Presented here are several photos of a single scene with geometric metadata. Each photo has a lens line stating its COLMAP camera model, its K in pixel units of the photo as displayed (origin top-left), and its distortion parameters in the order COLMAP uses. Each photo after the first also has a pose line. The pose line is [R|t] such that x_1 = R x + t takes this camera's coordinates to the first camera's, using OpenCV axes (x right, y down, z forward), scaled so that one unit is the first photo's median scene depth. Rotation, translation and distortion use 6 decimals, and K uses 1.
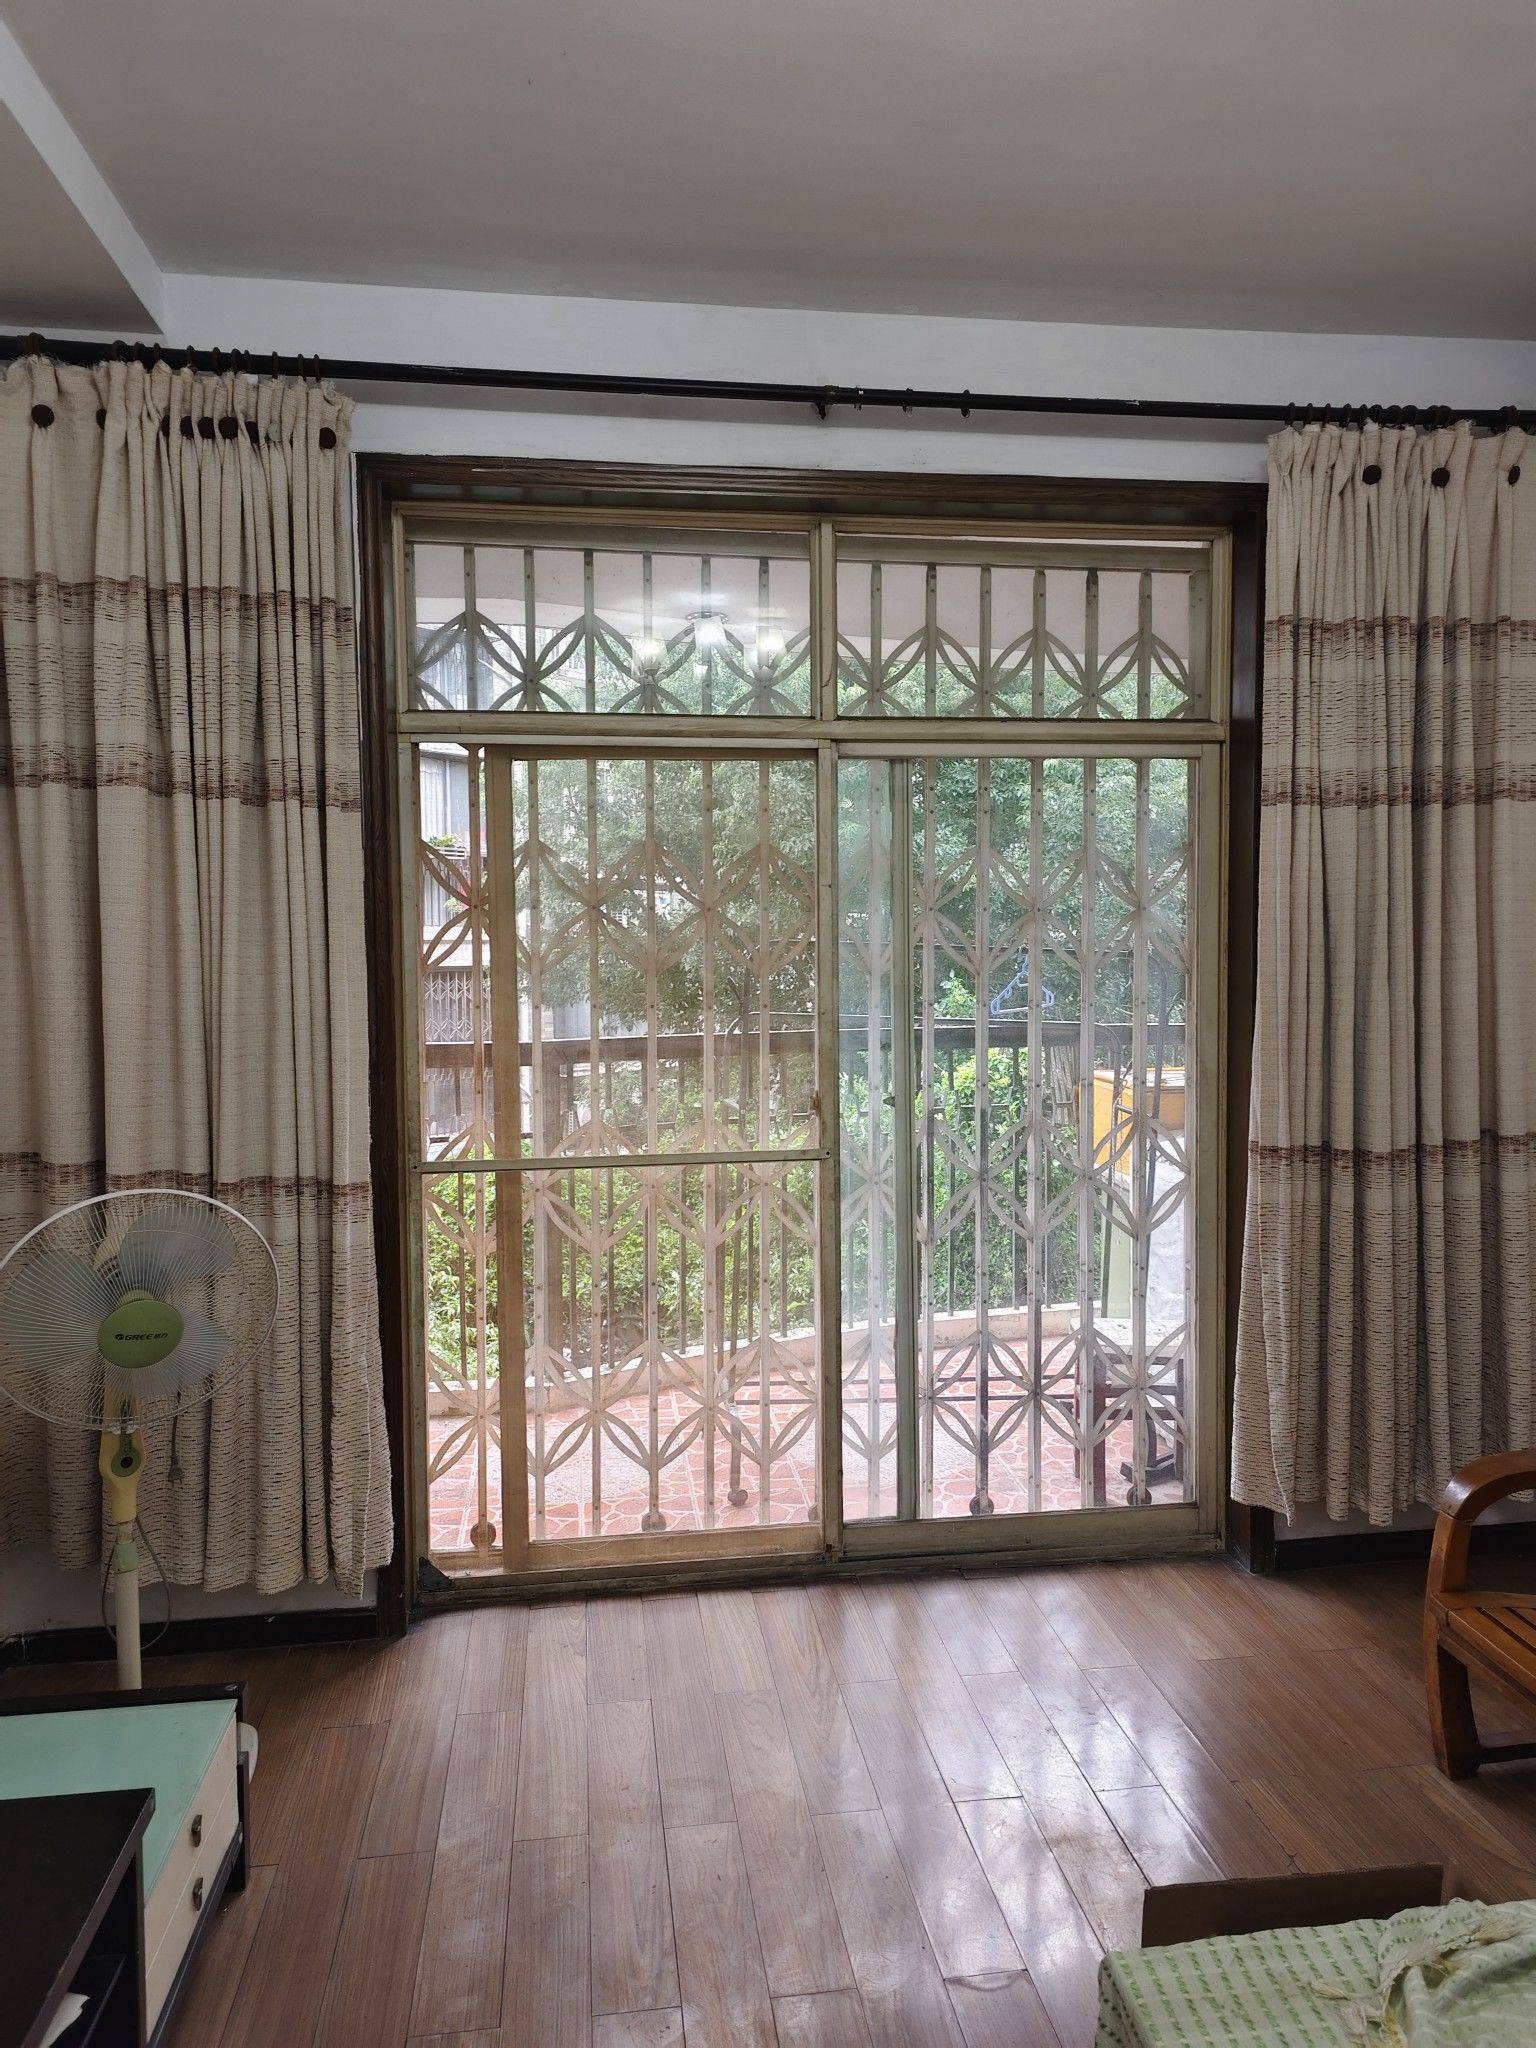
lens RADIAL K [[1394.6, 0, 768.9], [0, 1394.6, 1012.0], [0, 0, 1]] dist [0.028353, -0.019070]
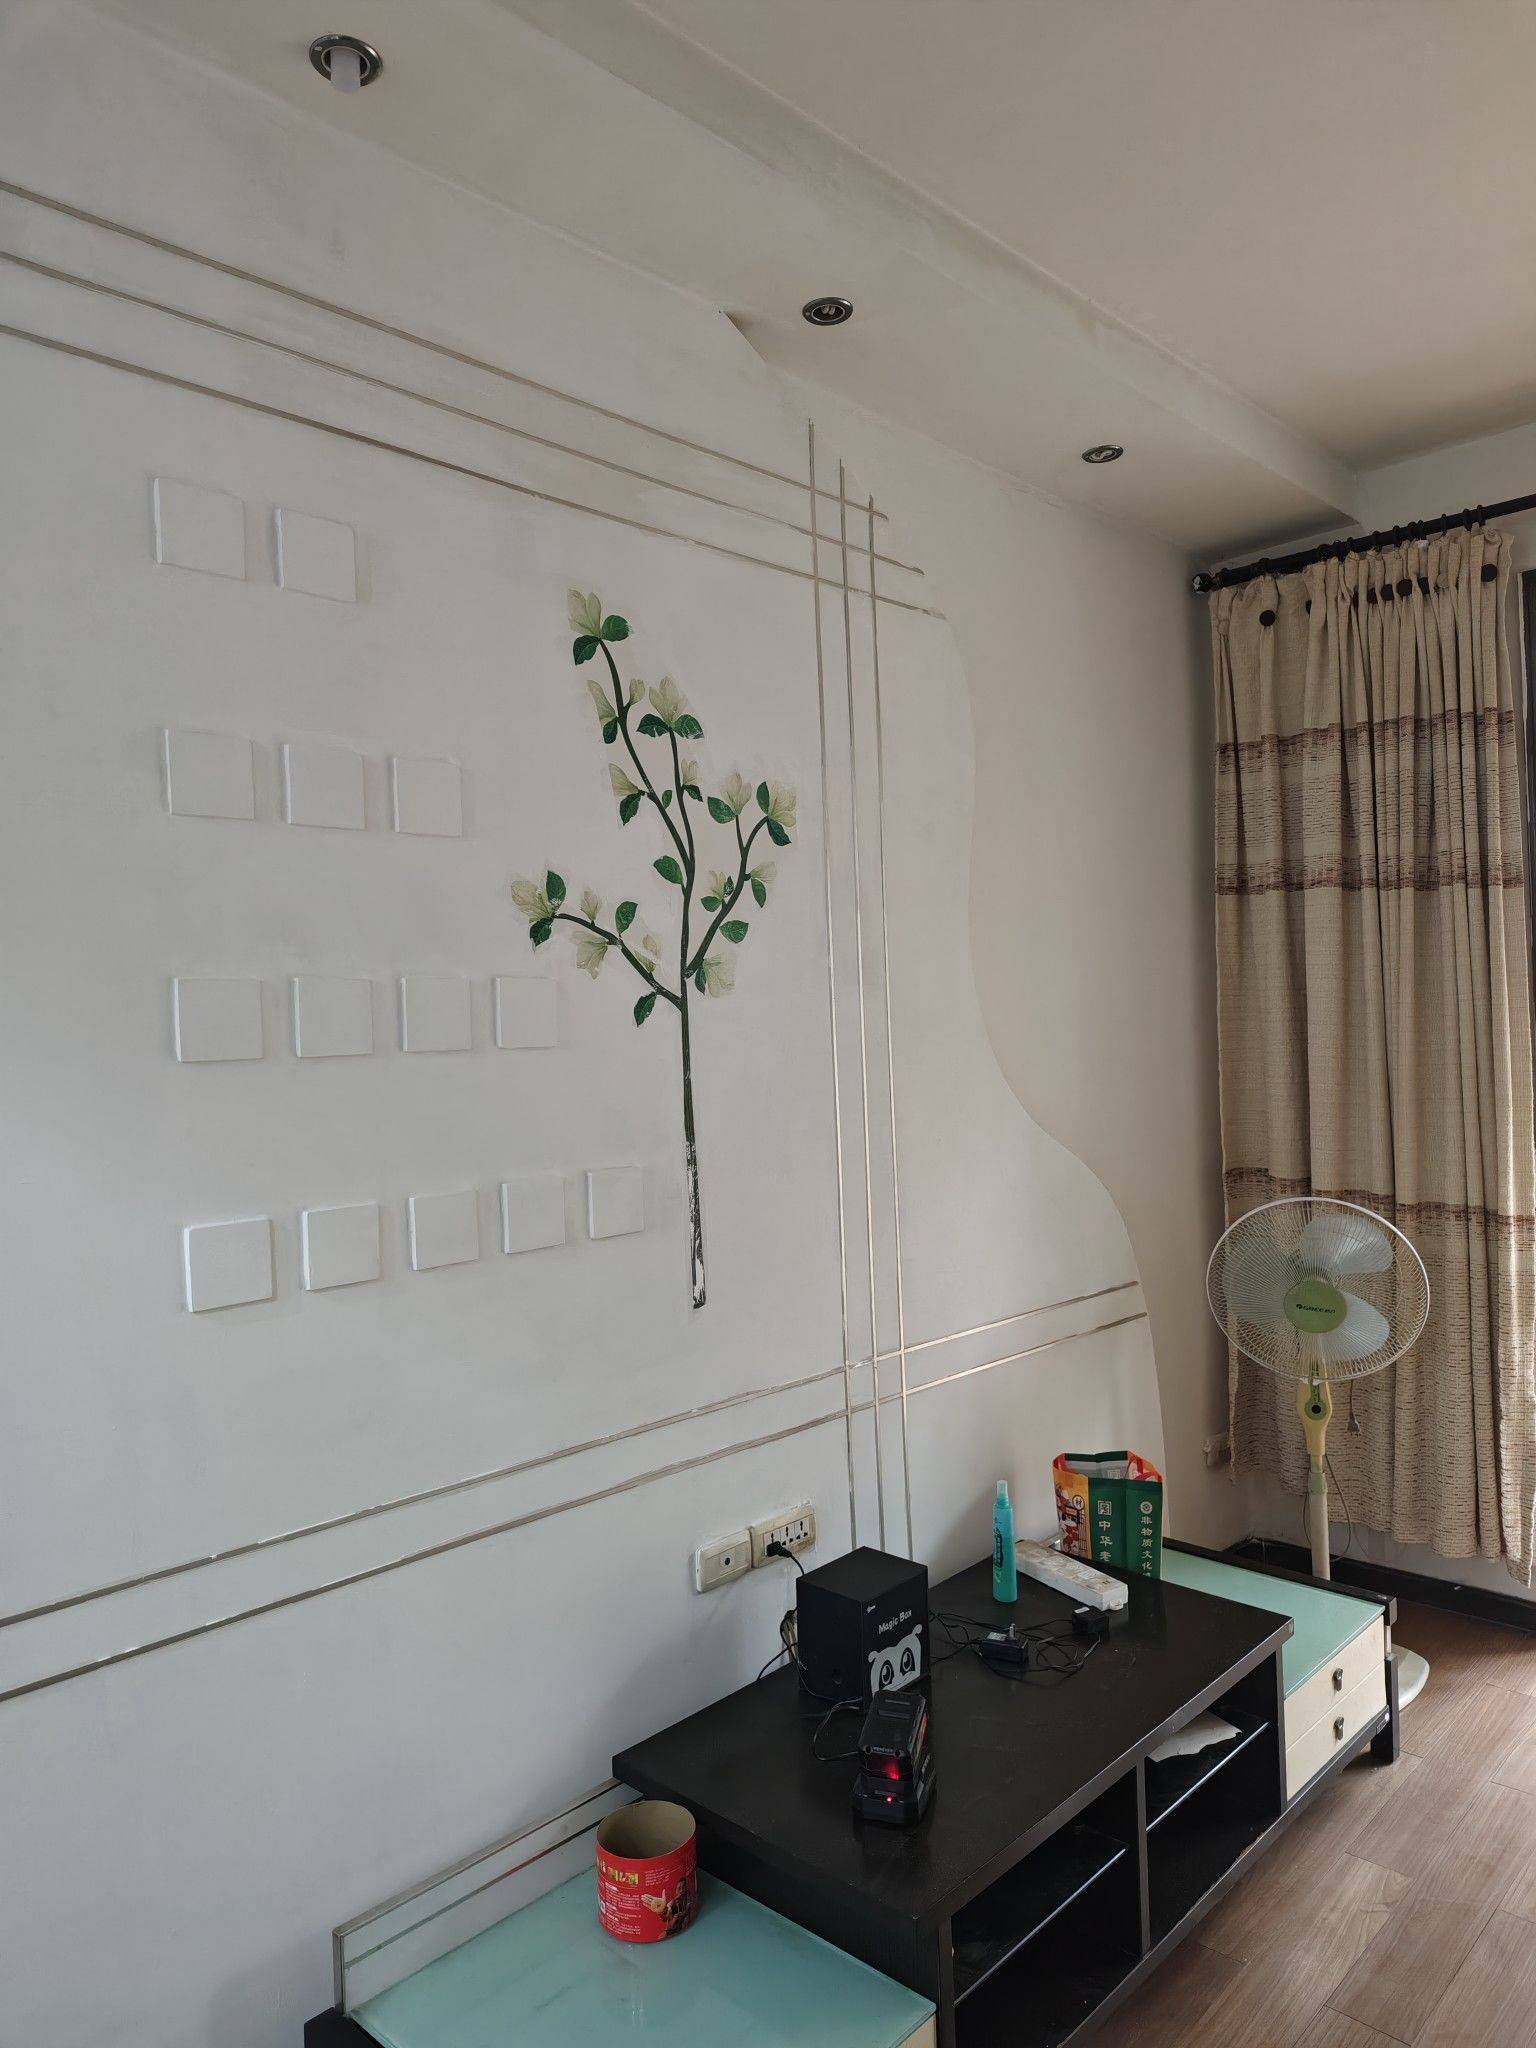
lens RADIAL K [[1394.6, 0, 769.6], [0, 1394.6, 1028.5], [0, 0, 1]] dist [0.028353, -0.019070]
pose [[0.614966, -0.012818, -0.788450, 0.236026], [-0.007397, 0.999730, -0.022022, 0.000806], [0.788519, 0.019375, 0.614705, -0.184979]]
